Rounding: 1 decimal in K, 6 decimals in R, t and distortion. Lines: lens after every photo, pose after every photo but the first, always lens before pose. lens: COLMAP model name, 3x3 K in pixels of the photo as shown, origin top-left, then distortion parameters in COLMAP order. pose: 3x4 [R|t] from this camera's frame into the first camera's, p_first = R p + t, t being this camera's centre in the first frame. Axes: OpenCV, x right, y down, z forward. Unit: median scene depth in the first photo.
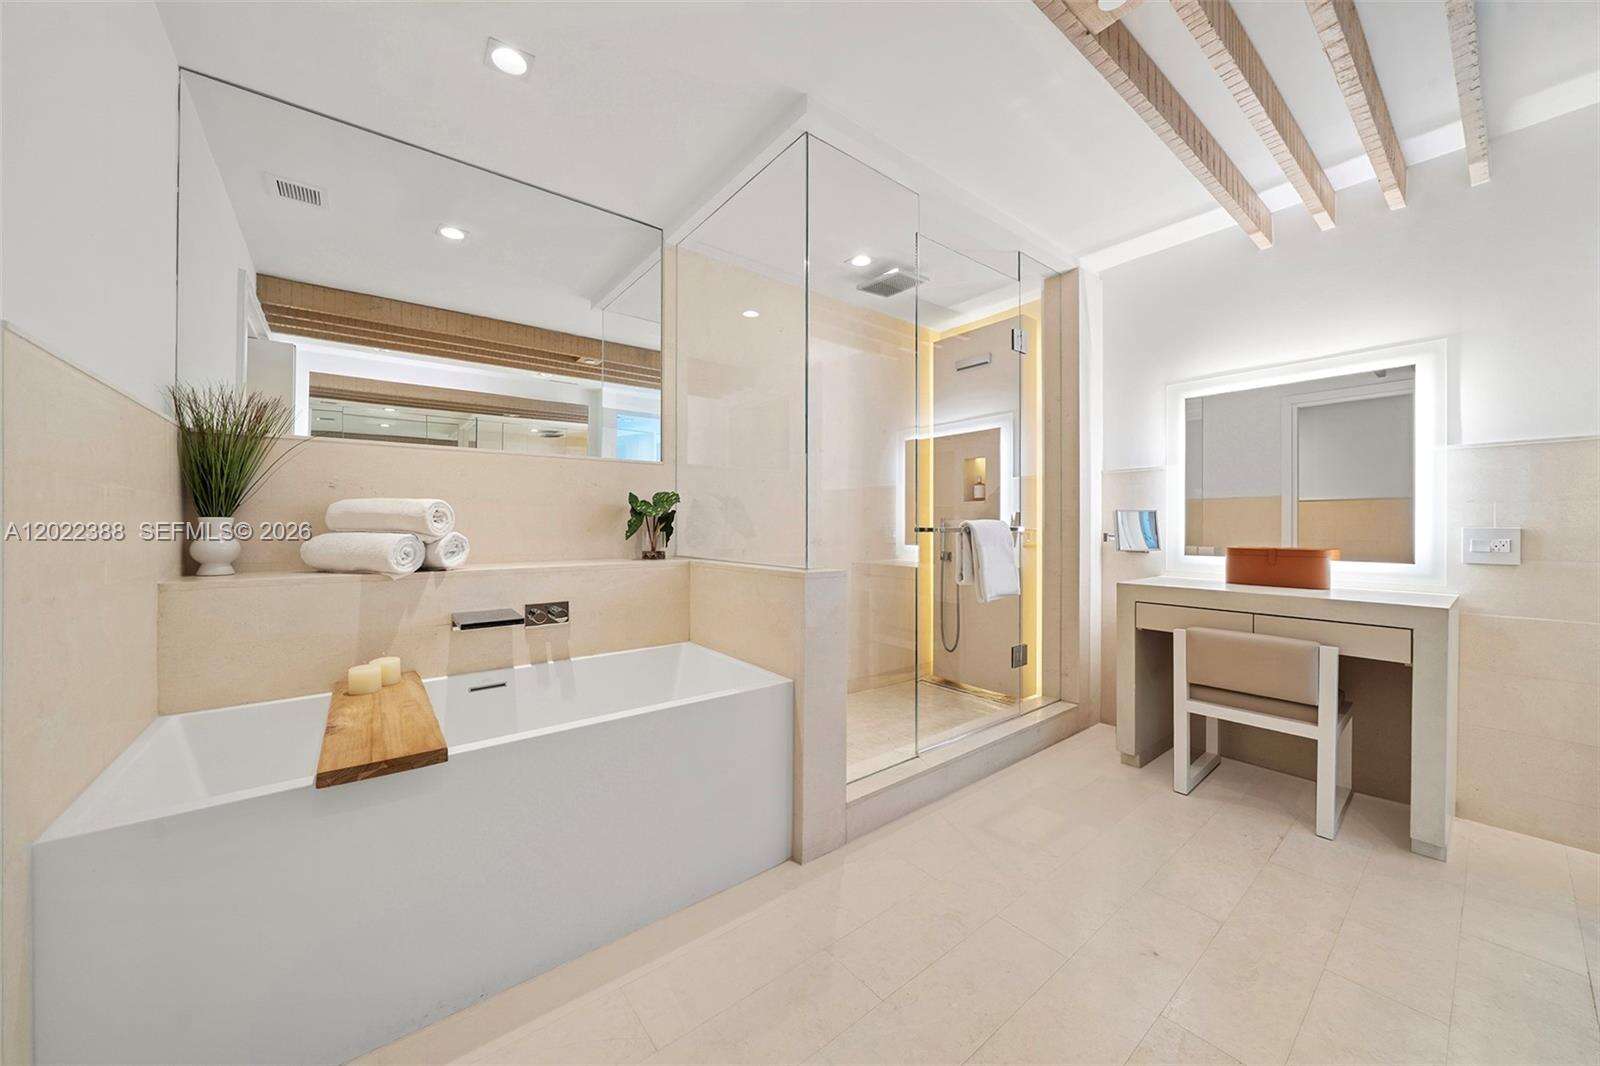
lens RADIAL K [[561.9, 0, 787.0], [0, 561.9, 521.4], [0, 0, 1]] dist [-0.001940, -0.000073]
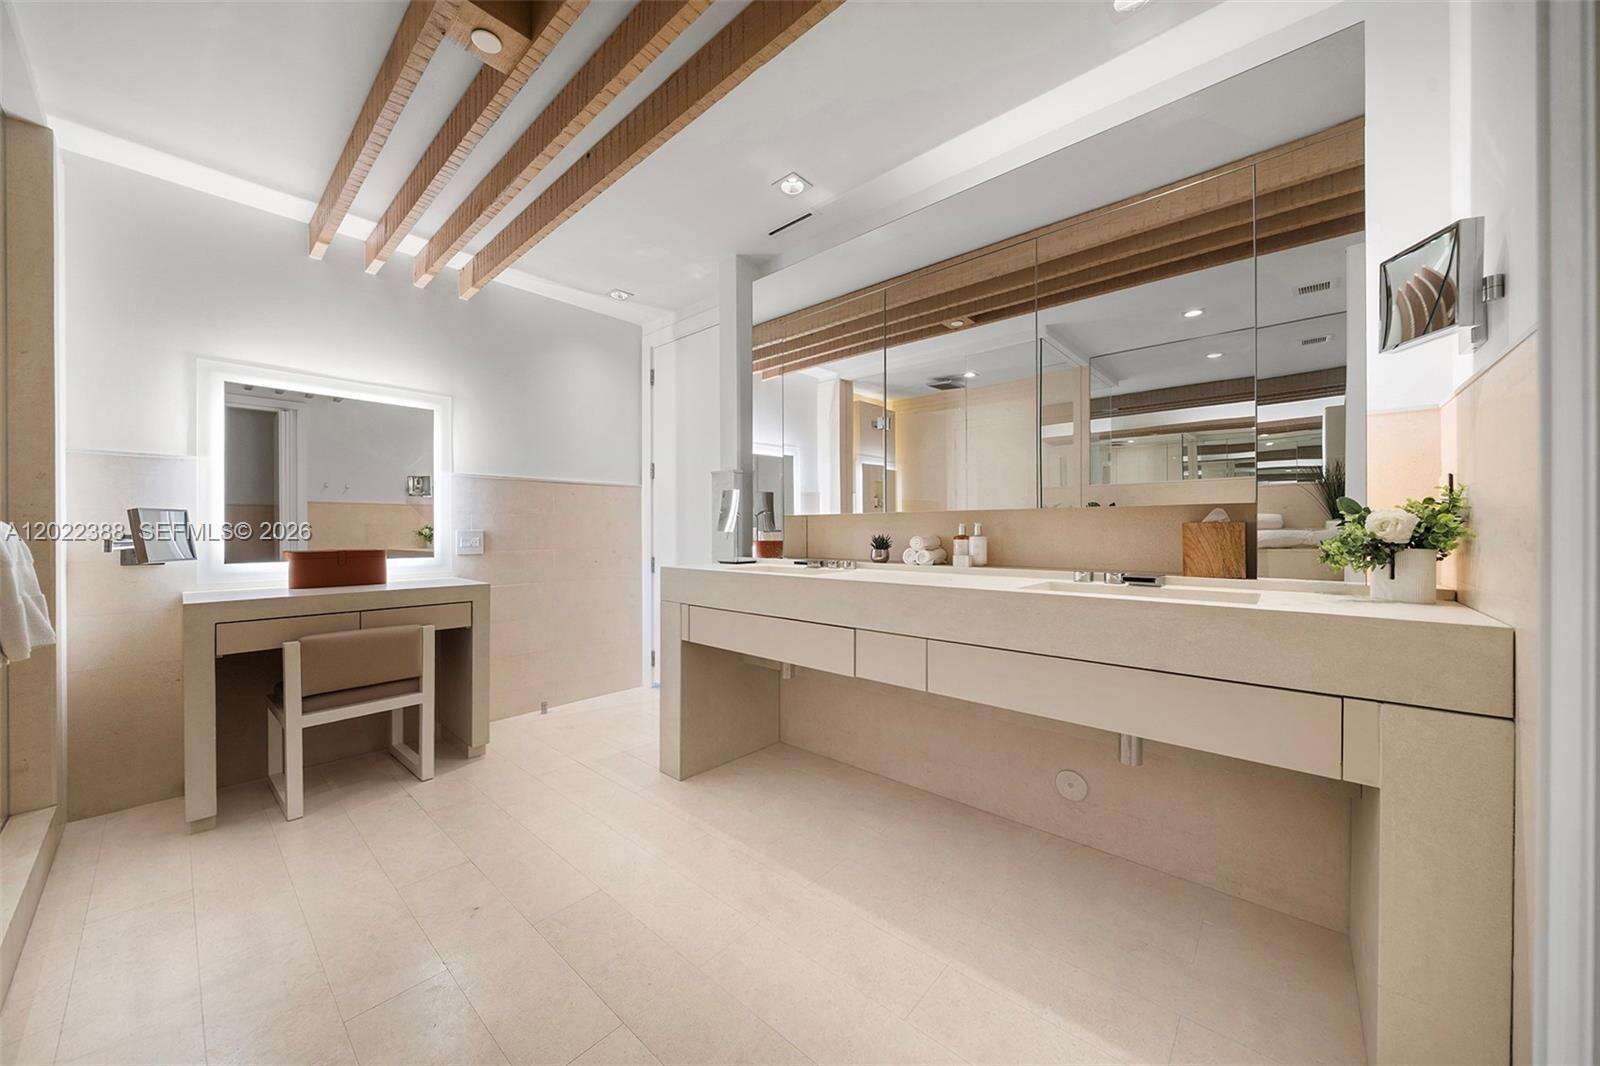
lens RADIAL K [[561.9, 0, 788.1], [0, 561.9, 536.1], [0, 0, 1]] dist [-0.001940, -0.000073]
pose [[-0.171995, -0.005847, 0.985080, -0.342091], [-0.002547, 0.999982, 0.005491, 0.013089], [-0.985094, -0.001564, -0.172007, 0.364388]]
